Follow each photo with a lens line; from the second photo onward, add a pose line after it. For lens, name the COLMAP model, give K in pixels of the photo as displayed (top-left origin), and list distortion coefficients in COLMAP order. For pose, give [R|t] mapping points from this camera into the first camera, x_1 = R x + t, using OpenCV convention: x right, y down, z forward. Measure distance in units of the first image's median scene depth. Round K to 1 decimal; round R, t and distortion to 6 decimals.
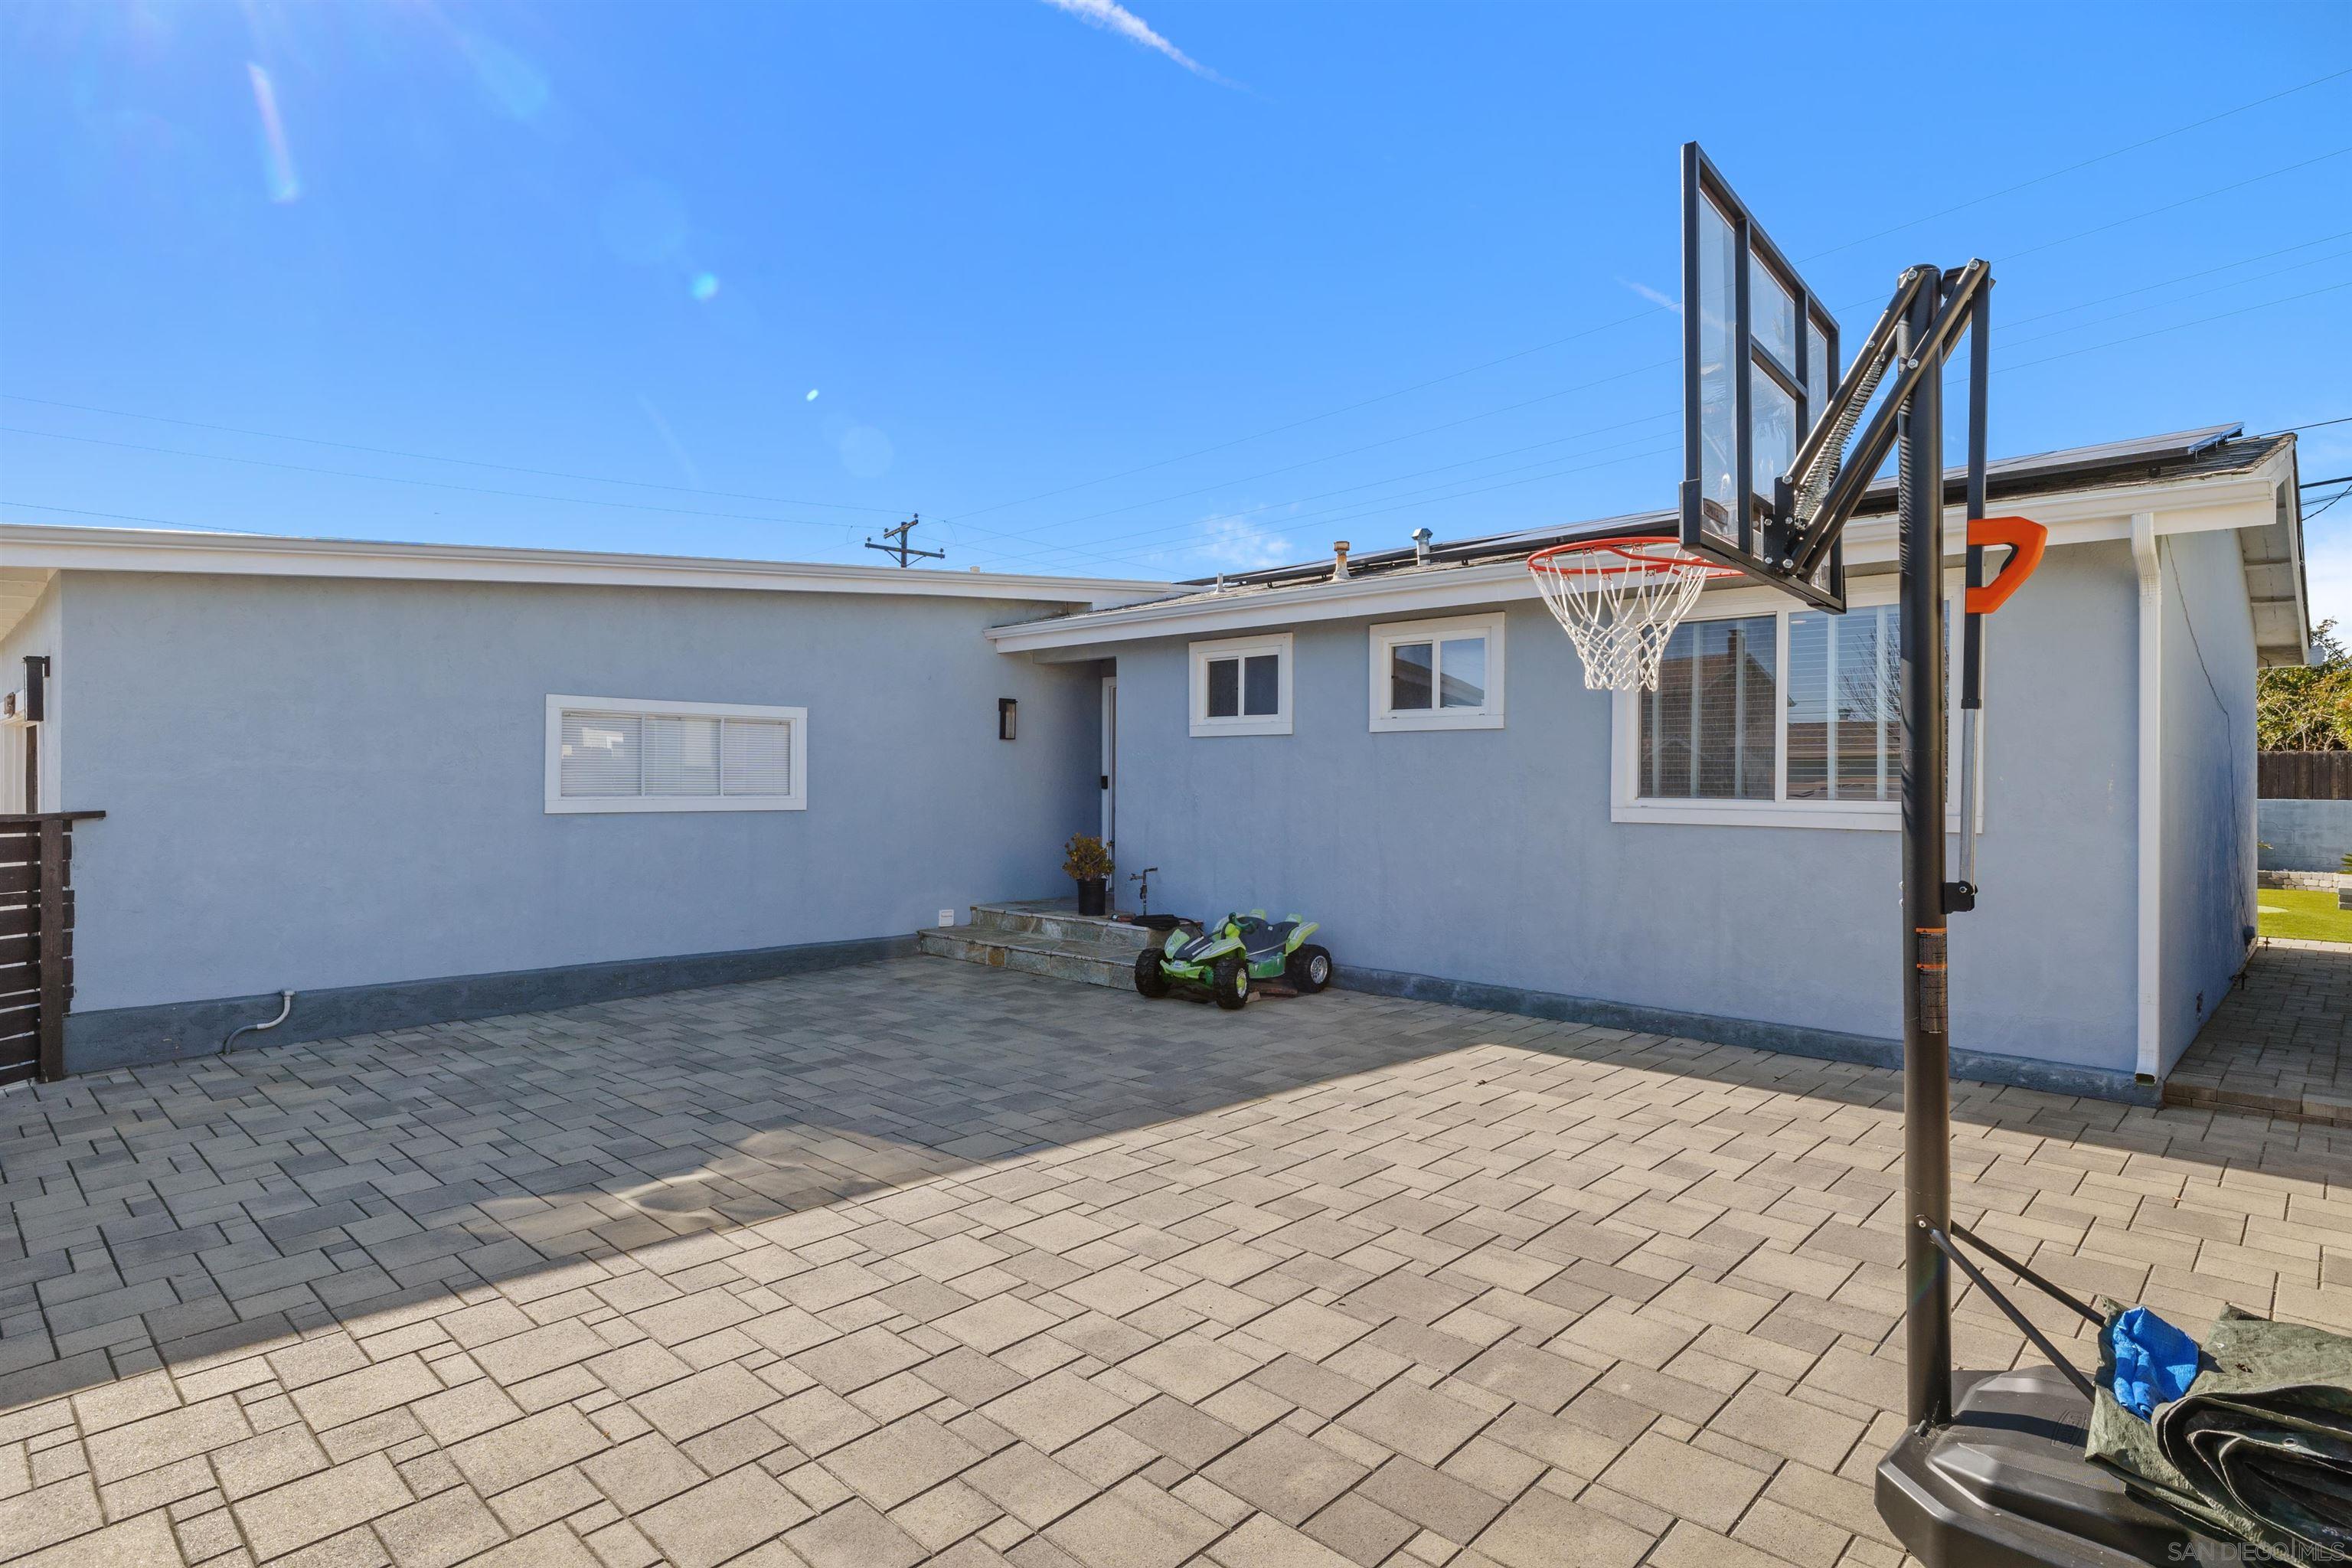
lens RADIAL K [[1212.4, 0, 1123.0], [0, 1212.4, 765.6], [0, 0, 1]] dist [0.006872, -0.000524]
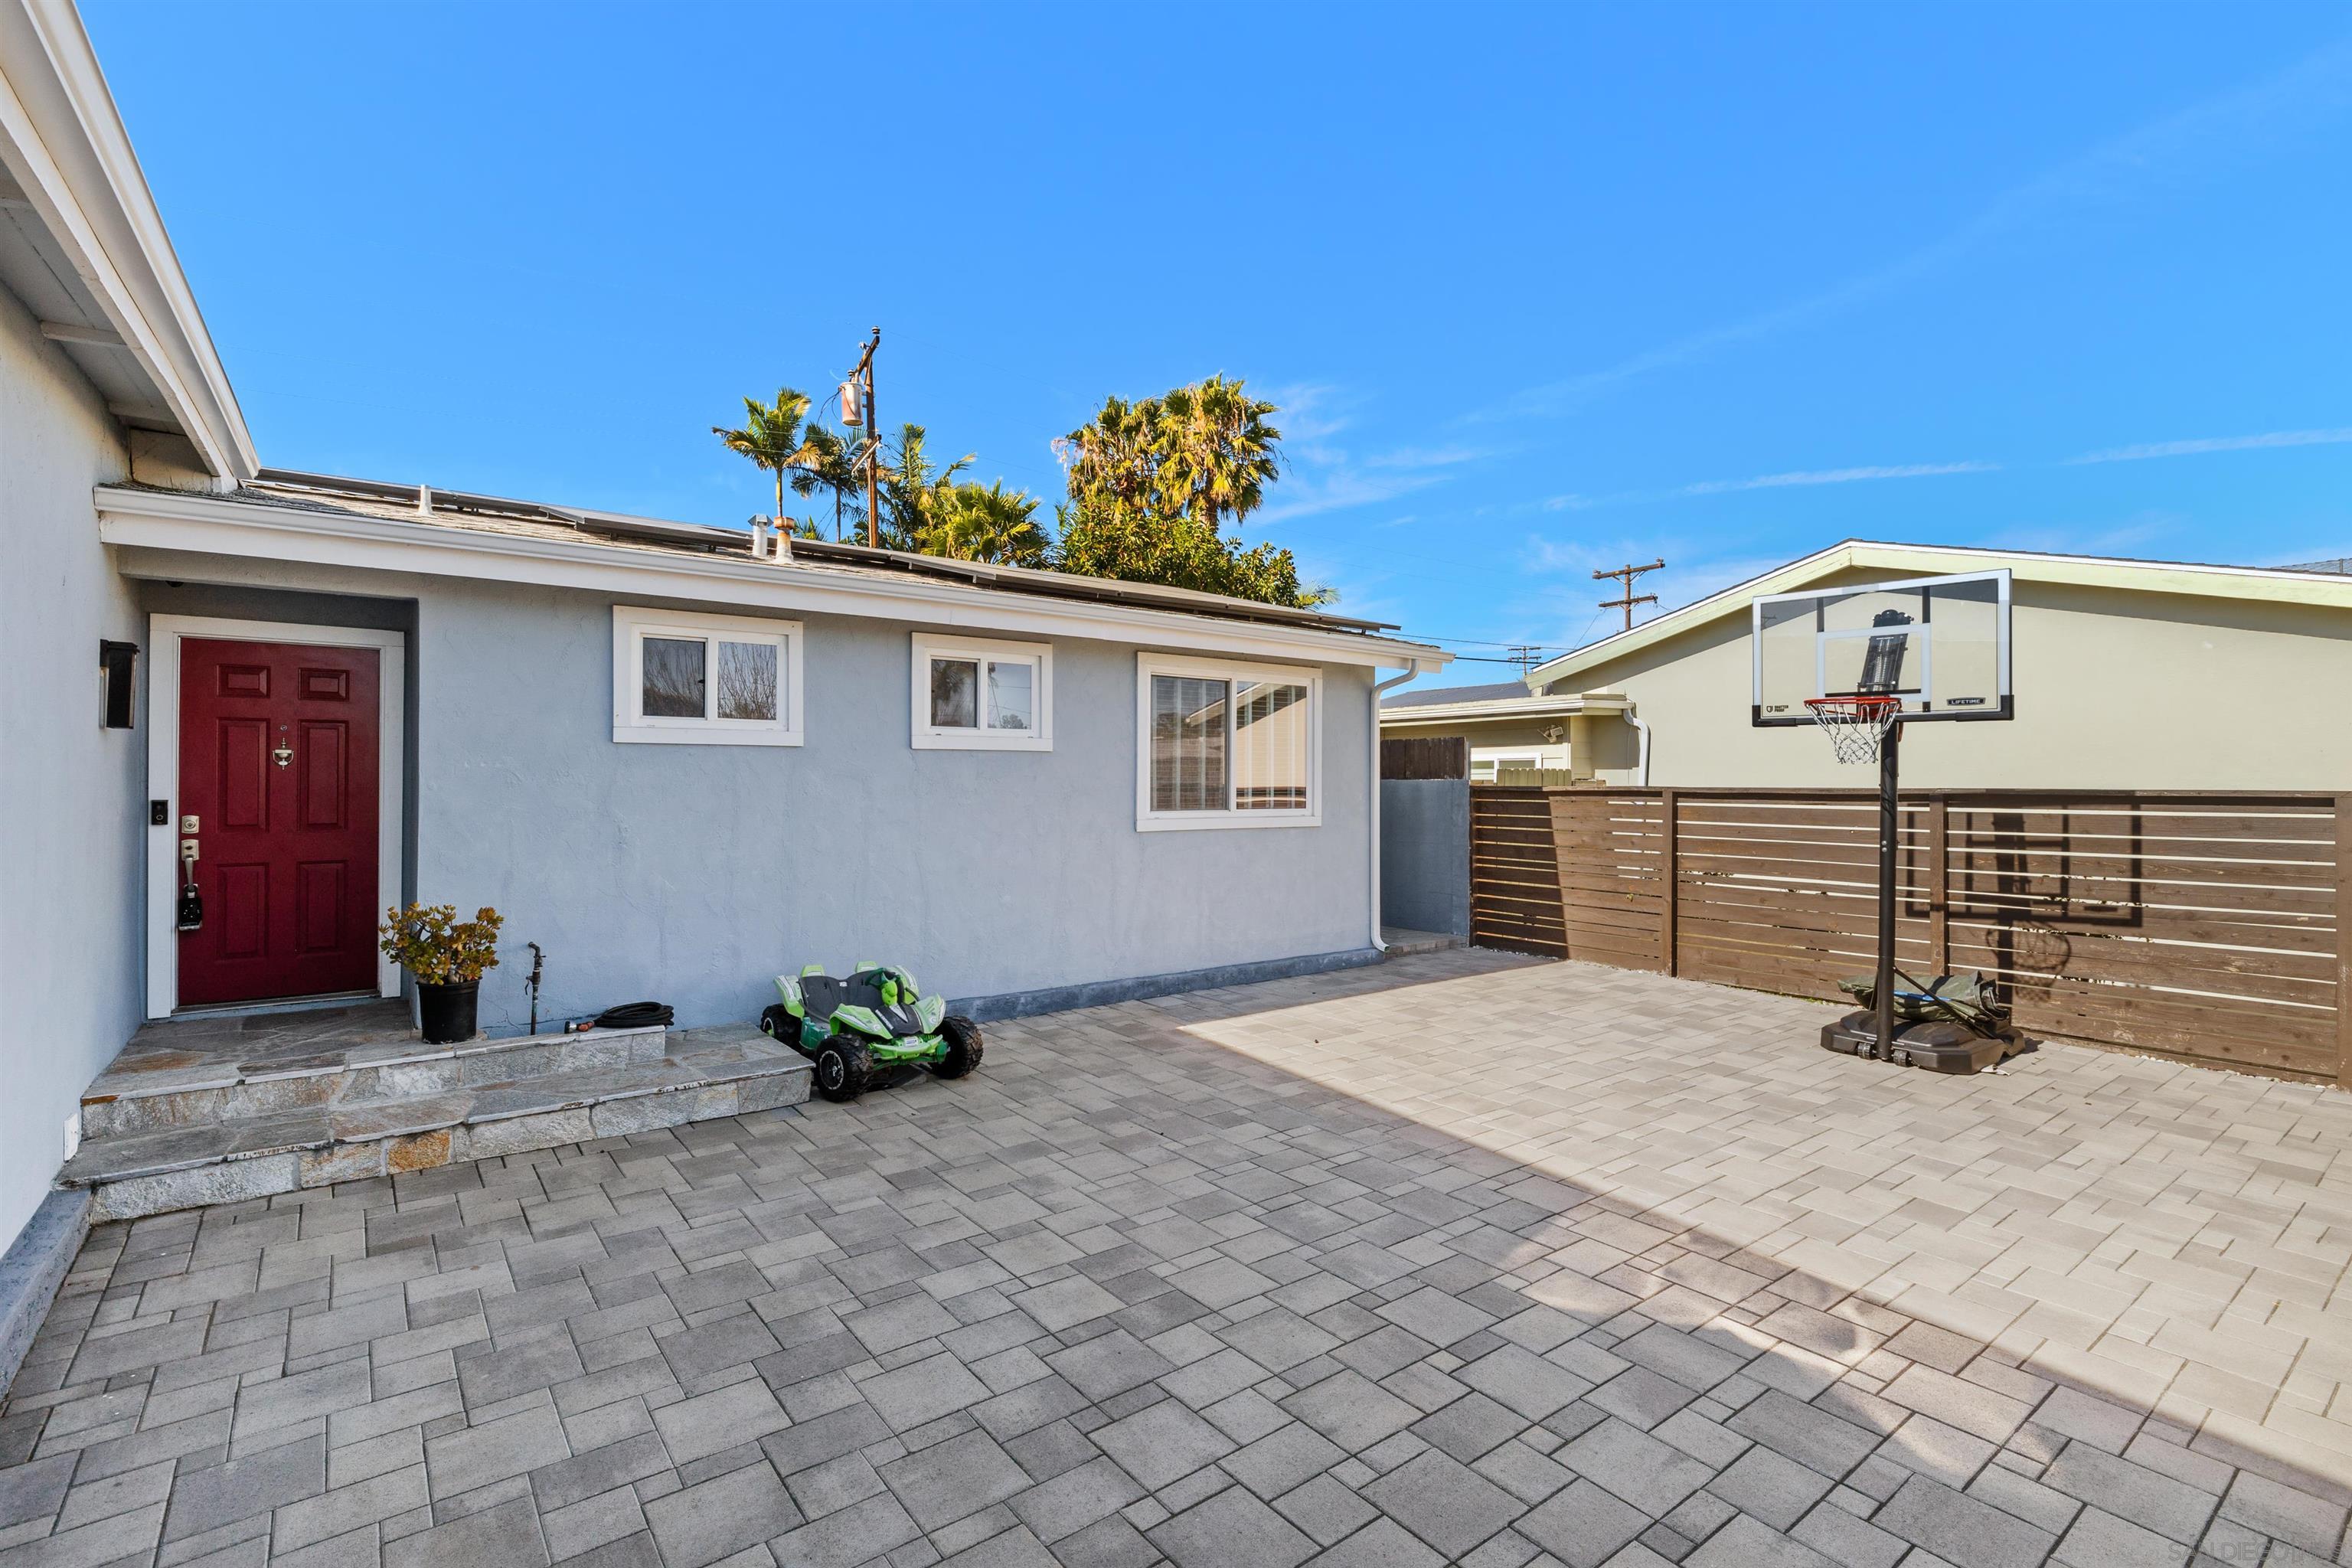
lens RADIAL K [[1123.2, 0, 1183.6], [0, 1123.2, 773.5], [0, 0, 1]] dist [-0.004773, 0.001141]
pose [[0.123668, 0.004379, 0.992314, -0.969853], [-0.008390, 0.999959, -0.003367, -0.012385], [-0.992288, -0.007909, 0.123699, 1.101839]]
